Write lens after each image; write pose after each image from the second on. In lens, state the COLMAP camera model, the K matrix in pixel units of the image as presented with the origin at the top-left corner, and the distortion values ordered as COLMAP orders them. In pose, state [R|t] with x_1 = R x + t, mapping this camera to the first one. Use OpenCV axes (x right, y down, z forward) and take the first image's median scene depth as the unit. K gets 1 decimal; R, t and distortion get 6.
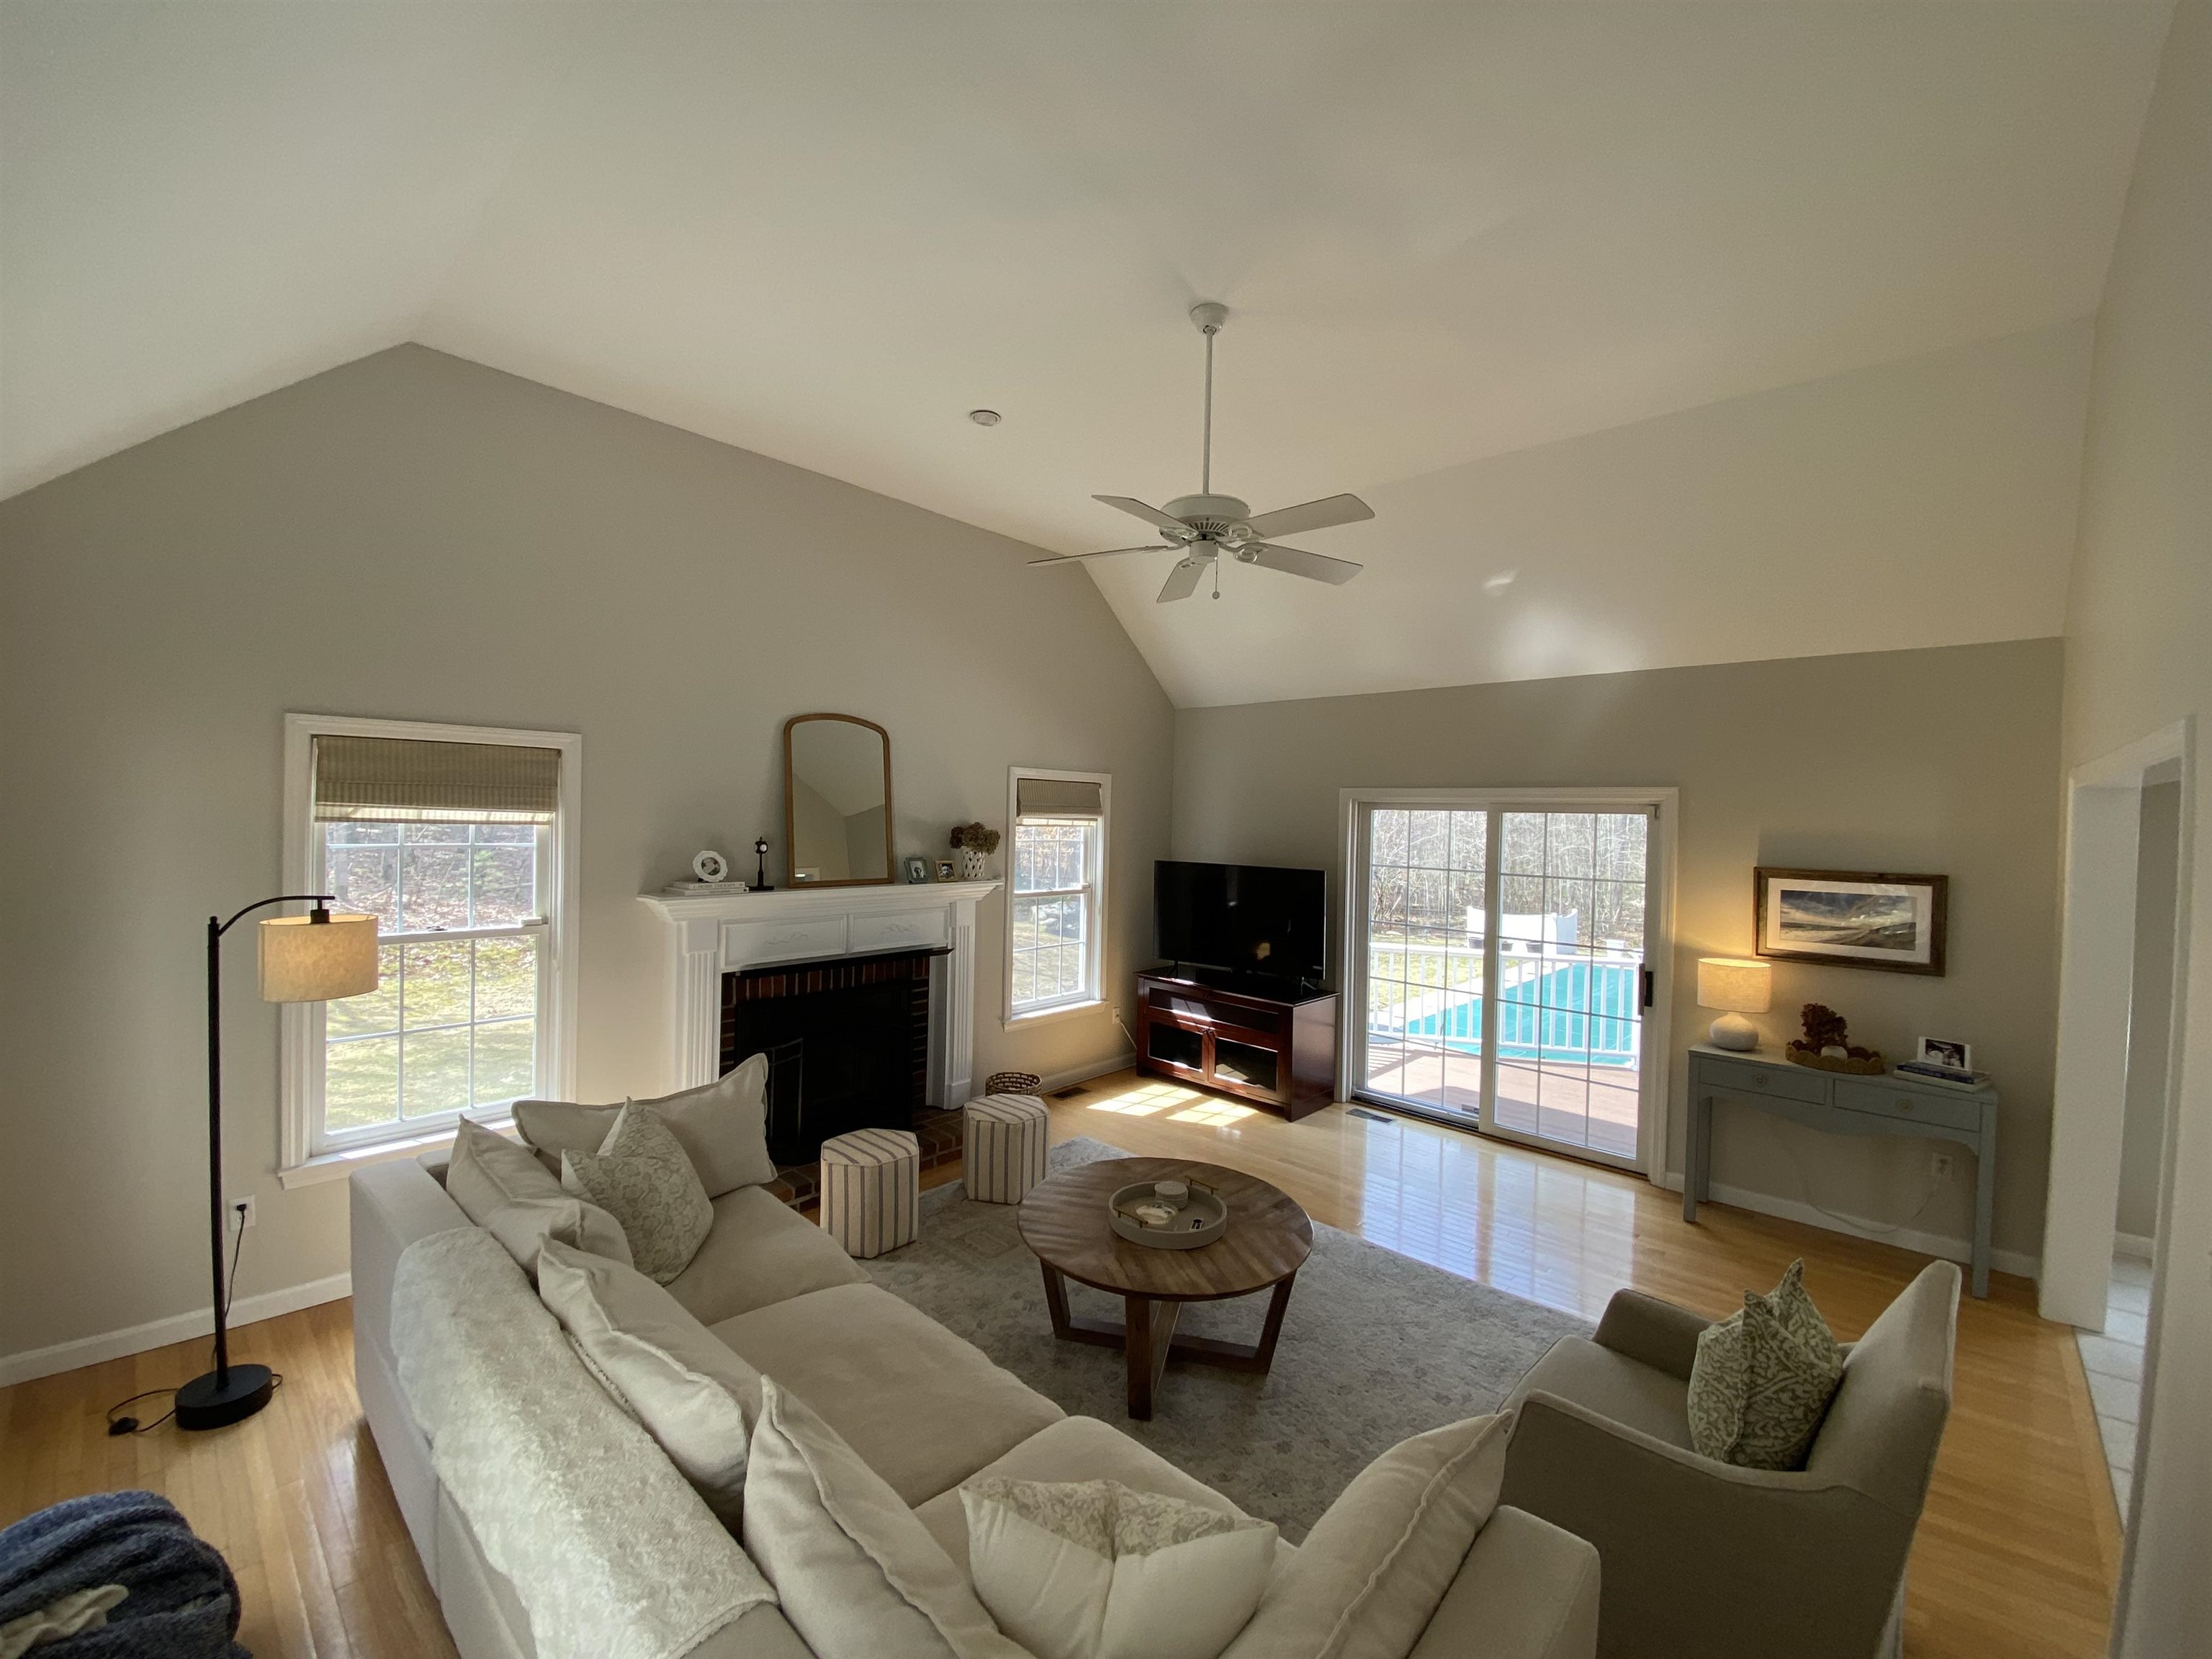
lens RADIAL K [[896.1, 0, 1108.8], [0, 896.1, 838.6], [0, 0, 1]] dist [-0.000124, -0.000046]
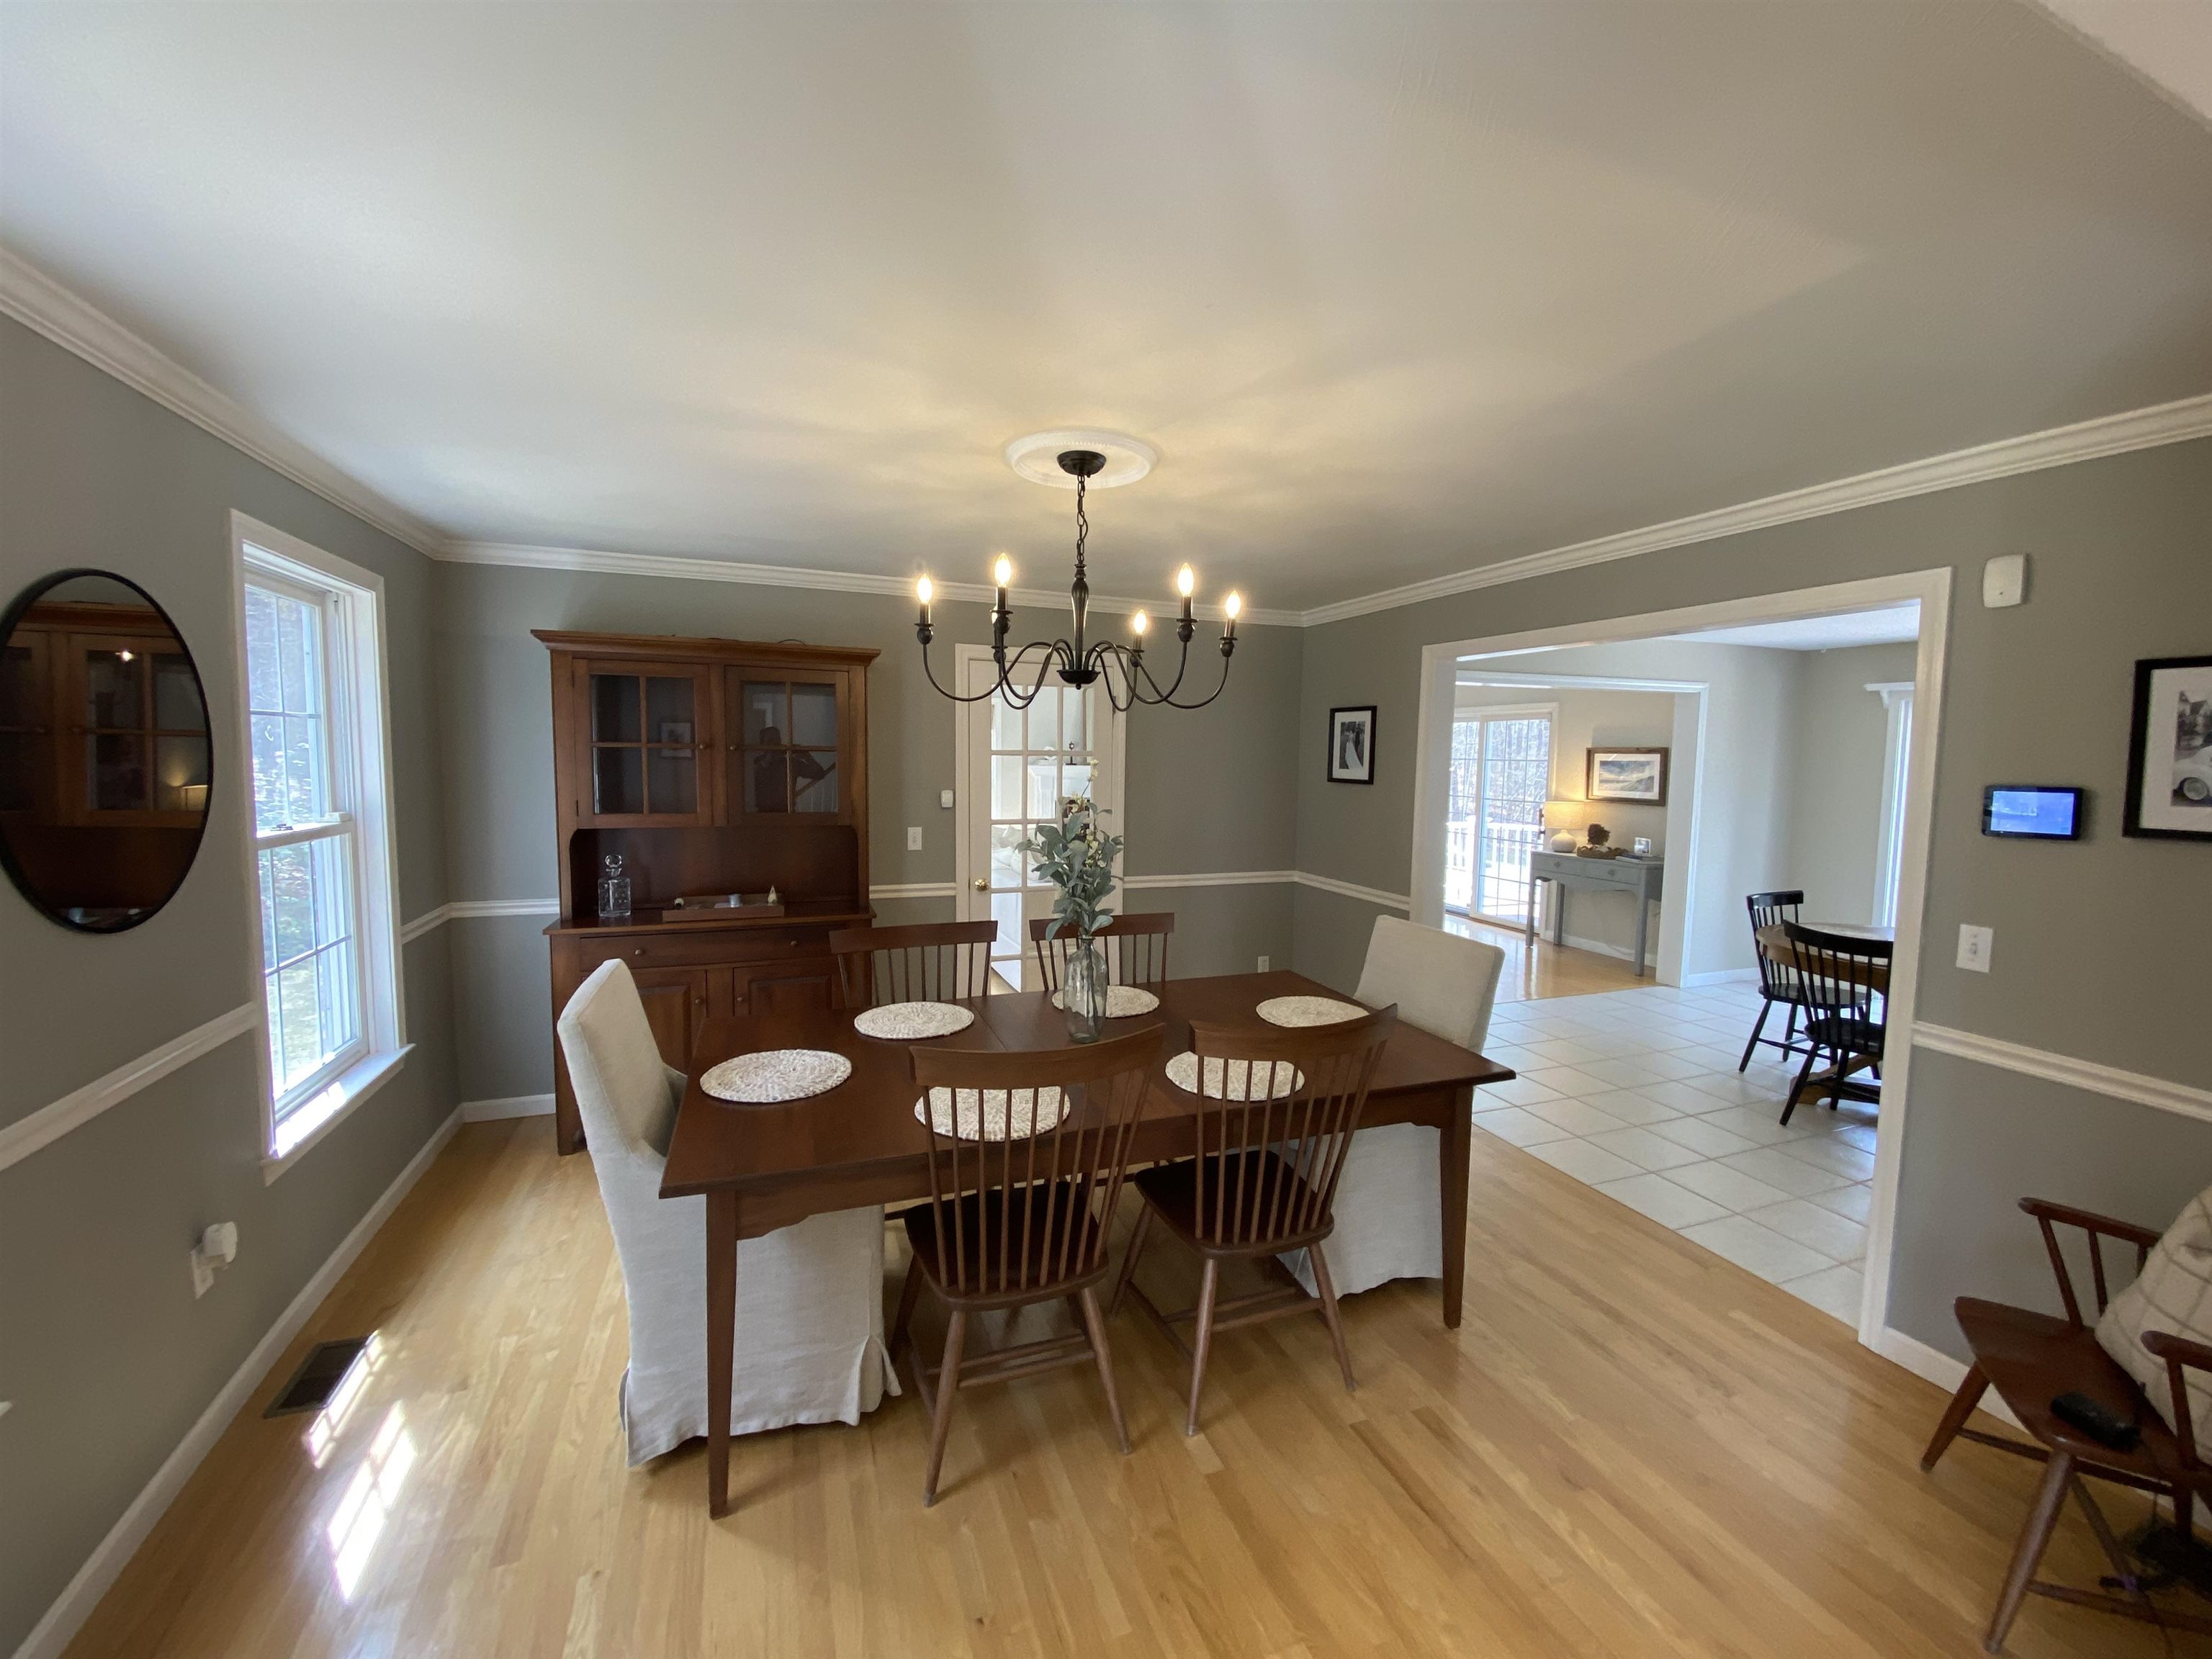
lens RADIAL K [[896.1, 0, 1109.5], [0, 896.1, 828.3], [0, 0, 1]] dist [-0.000124, -0.000046]
pose [[0.896172, 0.027483, -0.442856, 0.536911], [-0.006423, 0.998779, 0.048986, 0.086294], [0.443661, -0.041055, 0.895254, -0.748294]]
